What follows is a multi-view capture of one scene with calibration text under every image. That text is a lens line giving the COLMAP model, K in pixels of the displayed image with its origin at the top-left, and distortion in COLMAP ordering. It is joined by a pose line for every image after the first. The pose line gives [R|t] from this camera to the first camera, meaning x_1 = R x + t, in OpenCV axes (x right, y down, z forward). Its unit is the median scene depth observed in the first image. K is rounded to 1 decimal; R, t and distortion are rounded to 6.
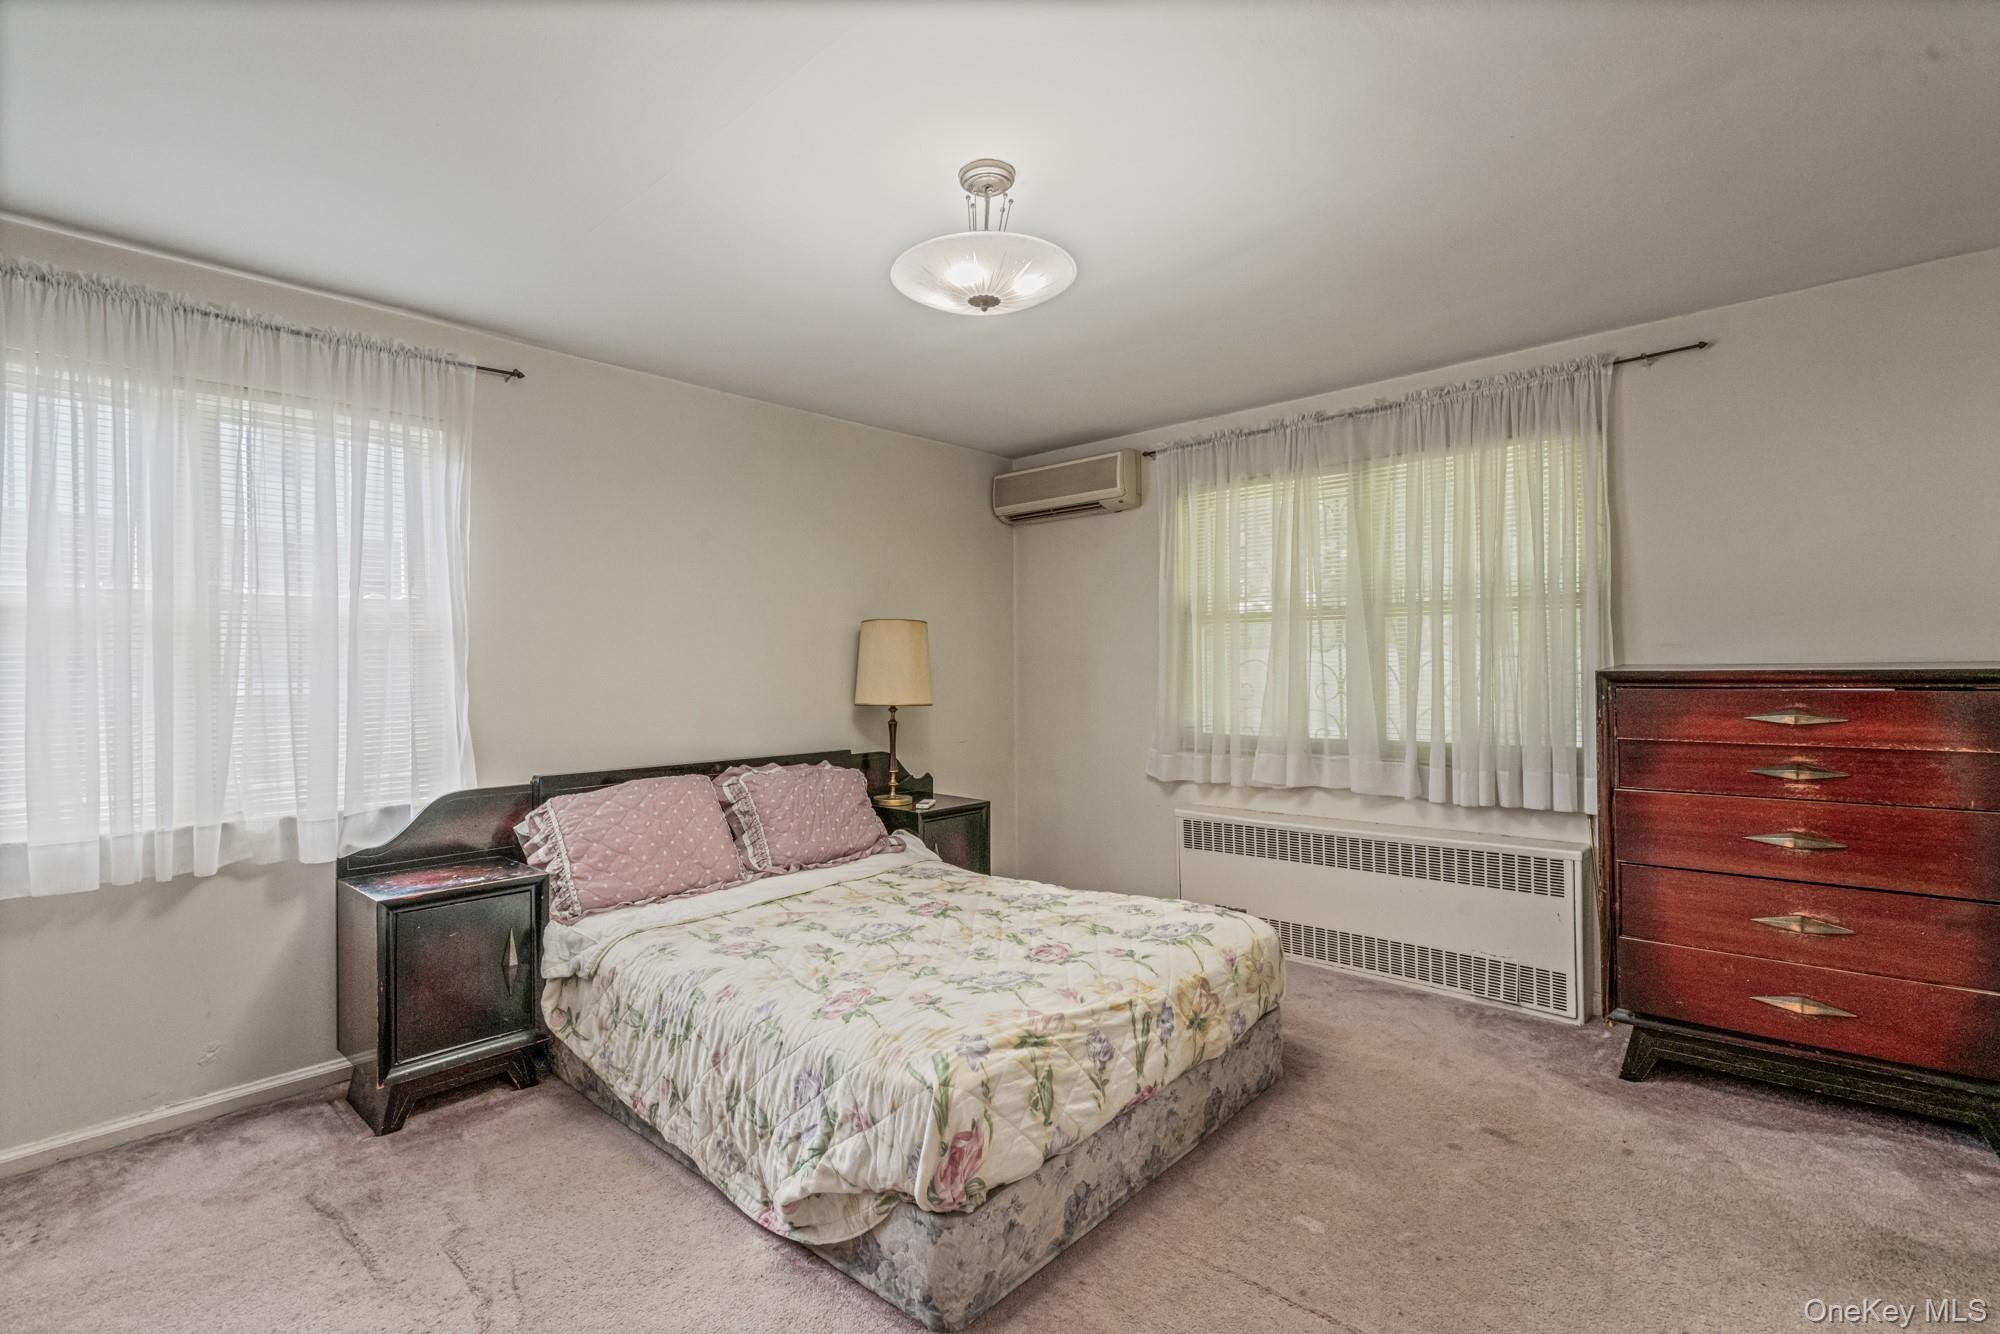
lens RADIAL K [[914.1, 0, 993.7], [0, 914.1, 665.3], [0, 0, 1]] dist [-0.001614, 0.000691]
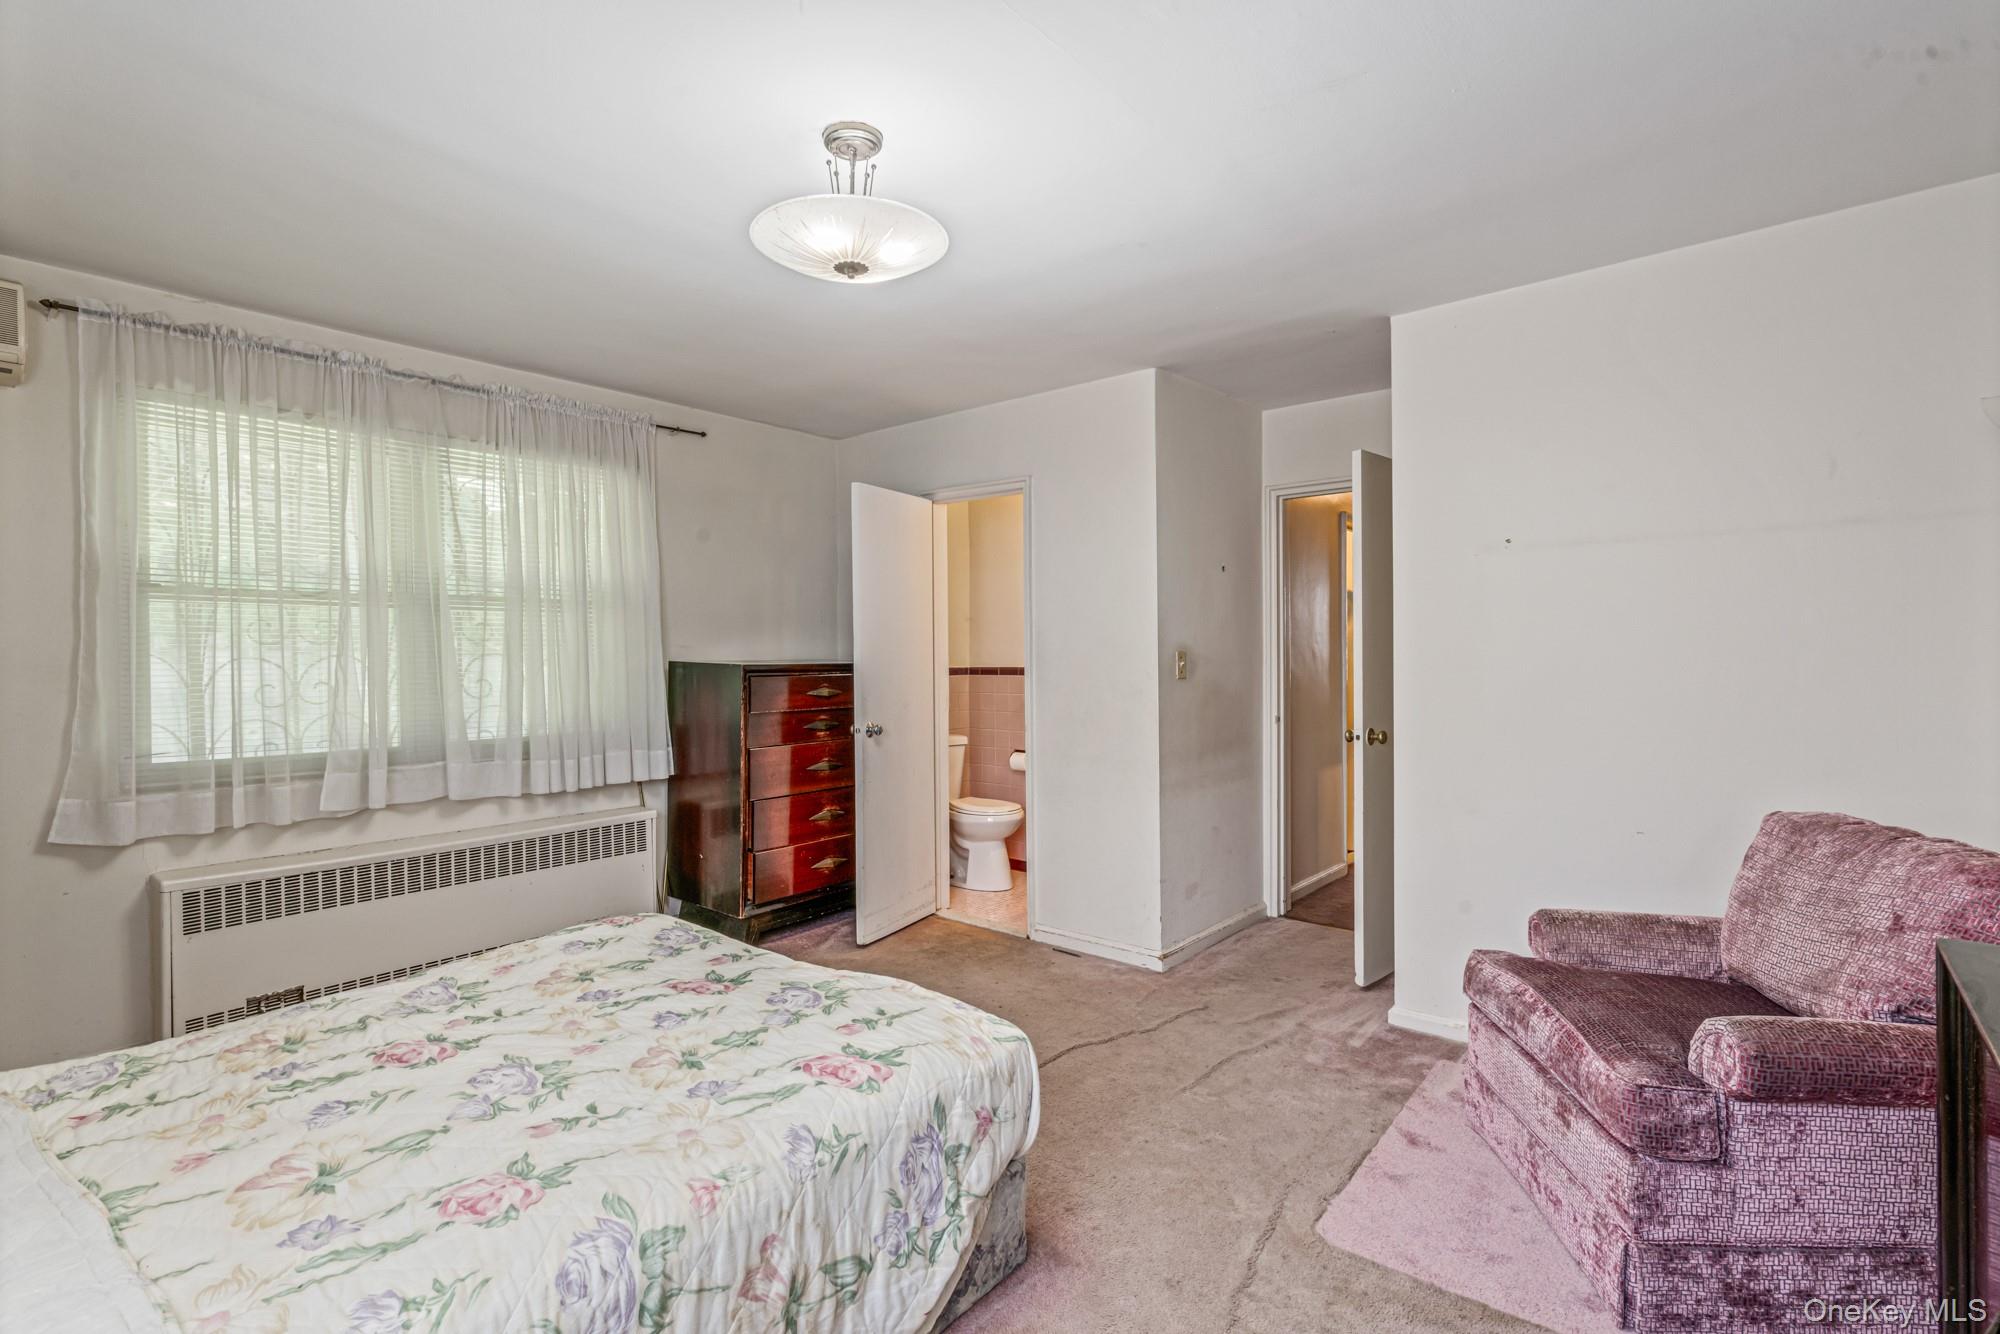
lens RADIAL K [[914.1, 0, 993.7], [0, 914.1, 666.4], [0, 0, 1]] dist [-0.001614, 0.000691]
pose [[-0.026787, 0.000775, 0.999641, -0.656885], [0.004649, 0.999989, -0.000650, 0.010826], [-0.999630, 0.004630, -0.026790, 0.602895]]
